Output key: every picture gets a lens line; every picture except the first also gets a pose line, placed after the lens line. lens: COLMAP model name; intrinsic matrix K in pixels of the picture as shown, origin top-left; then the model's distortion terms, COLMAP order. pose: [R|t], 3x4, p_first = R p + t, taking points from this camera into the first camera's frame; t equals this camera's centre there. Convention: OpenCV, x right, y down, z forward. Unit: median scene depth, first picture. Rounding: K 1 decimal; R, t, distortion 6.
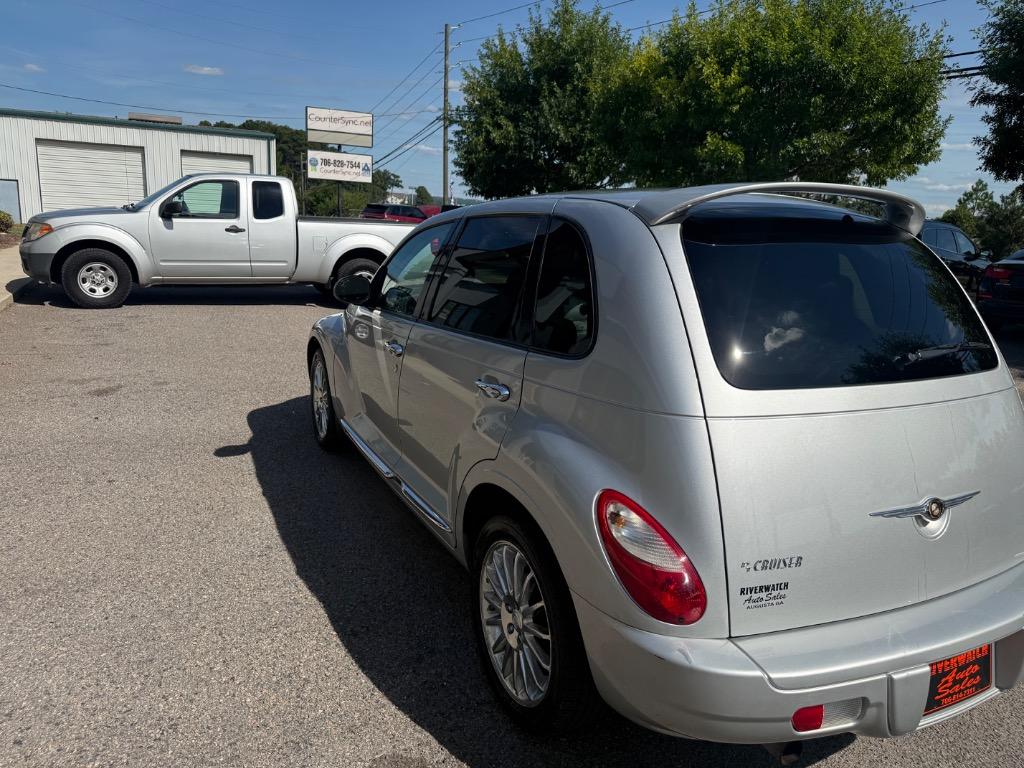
lens RADIAL K [[766.1, 0, 515.1], [0, 766.1, 370.3], [0, 0, 1]] dist [0.084538, -0.123820]
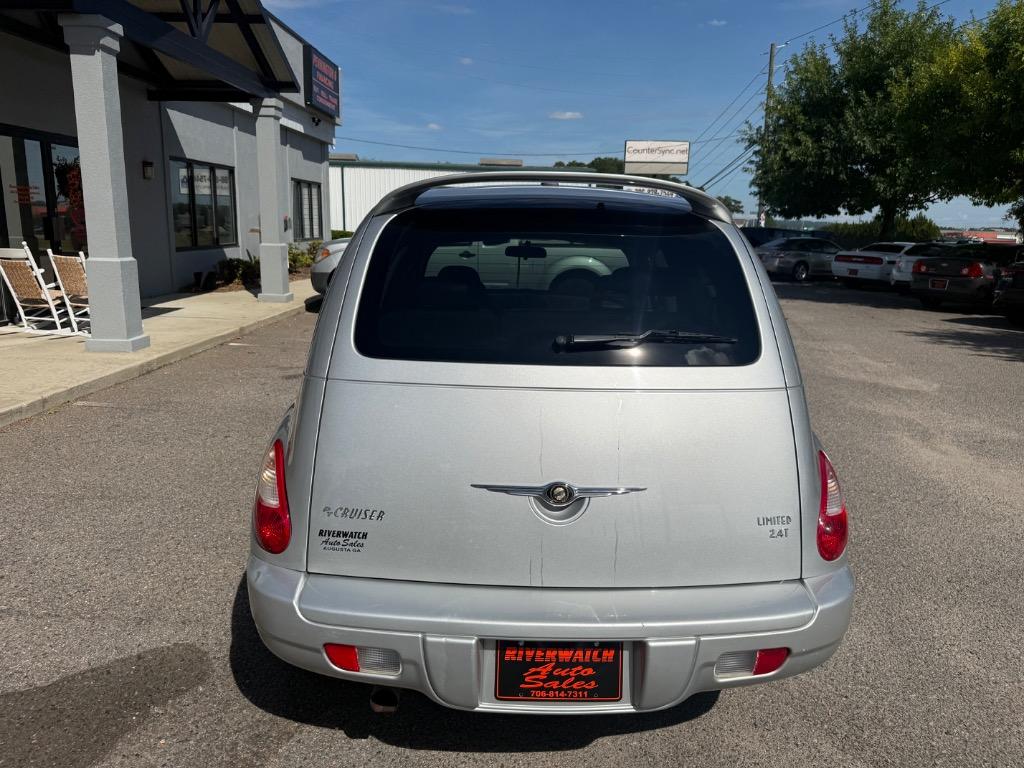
lens RADIAL K [[779.8, 0, 507.0], [0, 779.8, 362.5], [0, 0, 1]] dist [-0.002645, -0.009341]
pose [[0.885777, 0.048498, -0.461569, 0.158116], [-0.071796, 0.996872, -0.033038, 0.009537], [0.458523, 0.062404, 0.886489, 0.018951]]
